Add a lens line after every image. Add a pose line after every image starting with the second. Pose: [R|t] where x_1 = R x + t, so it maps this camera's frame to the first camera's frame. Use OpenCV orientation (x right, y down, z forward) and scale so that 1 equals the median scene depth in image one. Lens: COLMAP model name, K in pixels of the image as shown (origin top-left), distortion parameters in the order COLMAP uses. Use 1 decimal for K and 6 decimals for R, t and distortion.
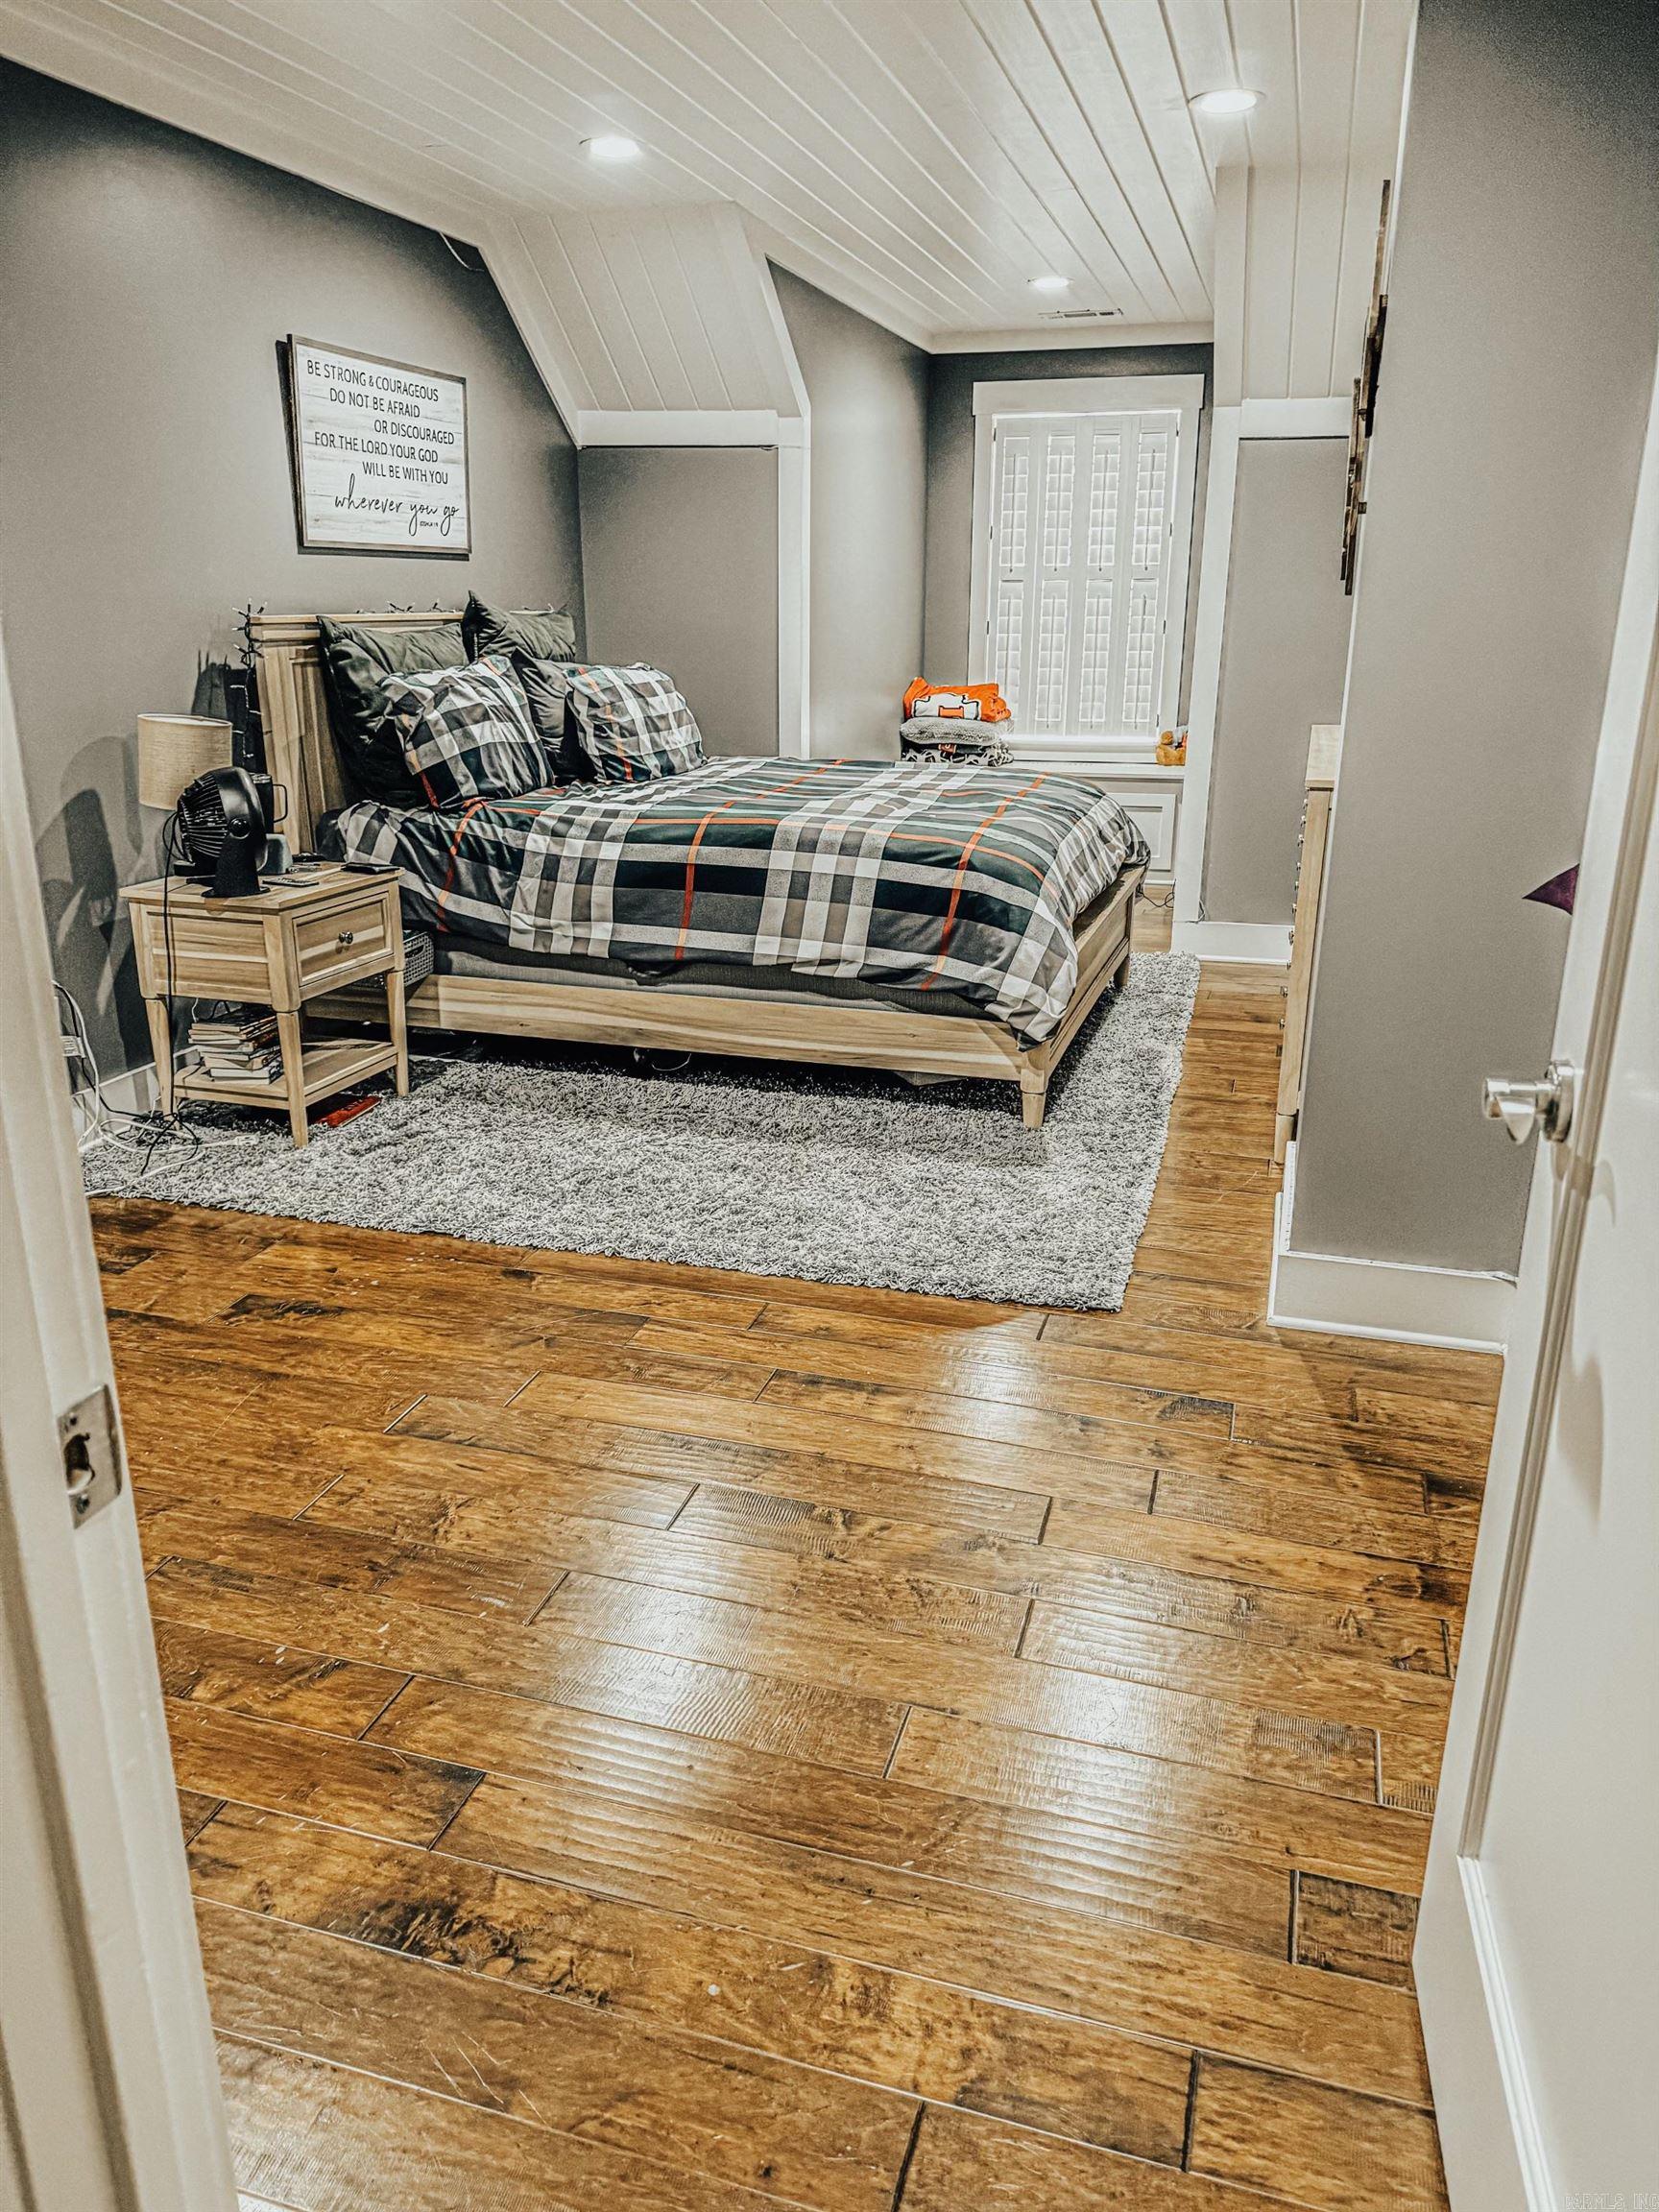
lens RADIAL K [[1535.1, 0, 829.5], [0, 1535.1, 1106.0], [0, 0, 1]] dist [0.095024, 0.000217]
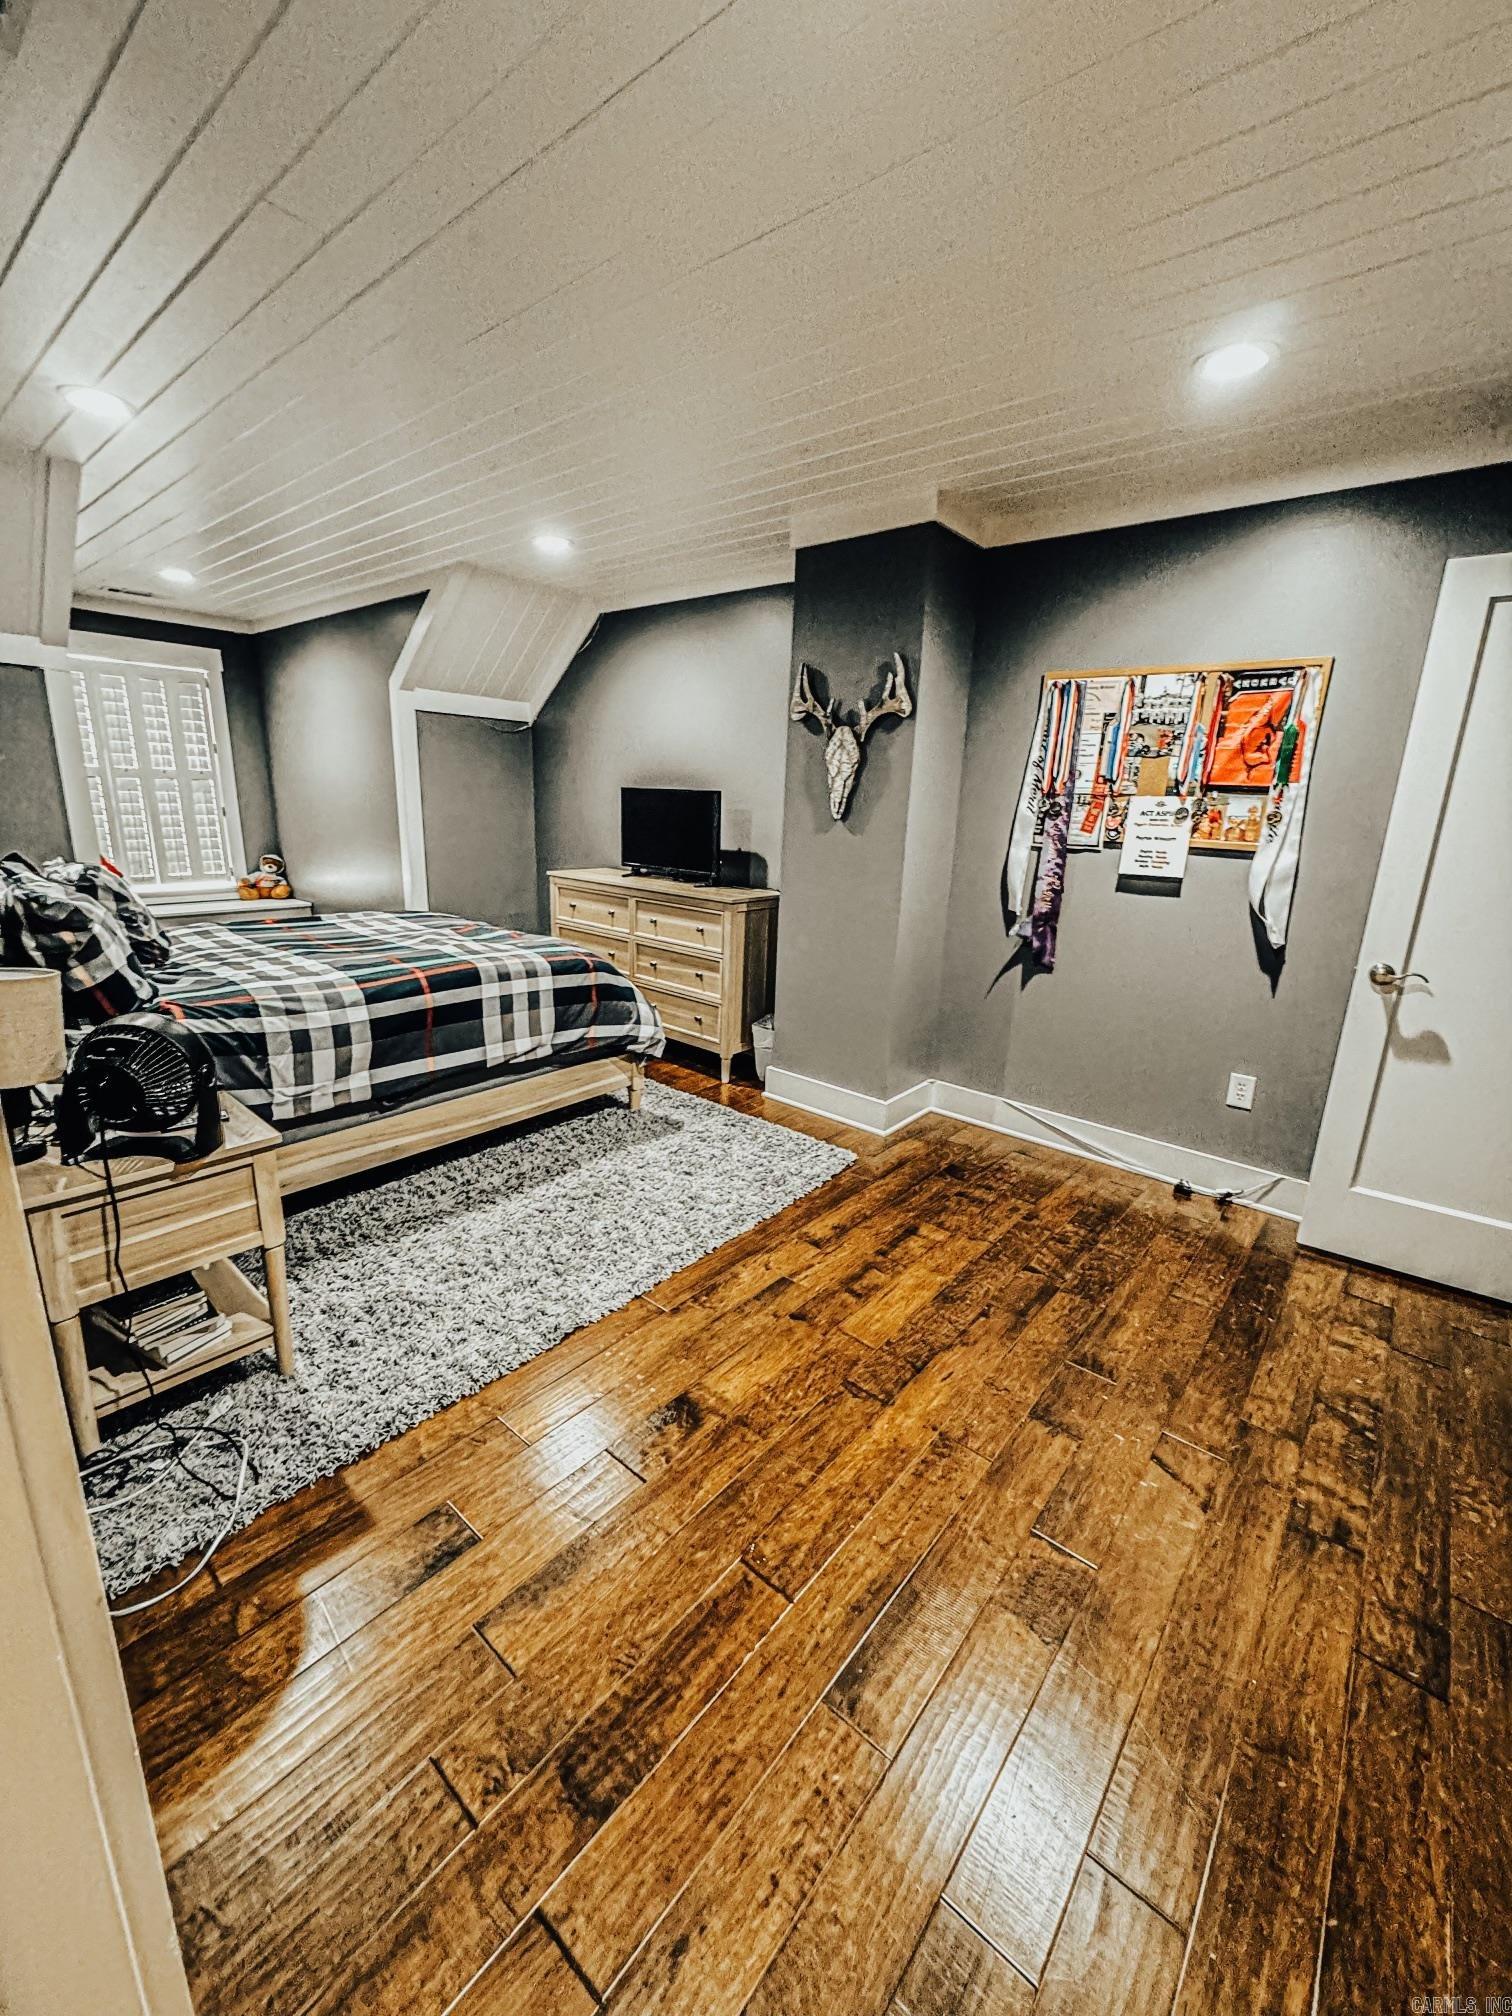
lens RADIAL K [[805.2, 0, 756.0], [0, 805.2, 1008.0], [0, 0, 1]] dist [-0.002150, 0.006977]
pose [[0.408015, -0.223495, 0.885197, -0.586685], [0.257700, 0.958341, 0.123180, -0.171342], [-0.875851, 0.177856, 0.448612, 0.453719]]
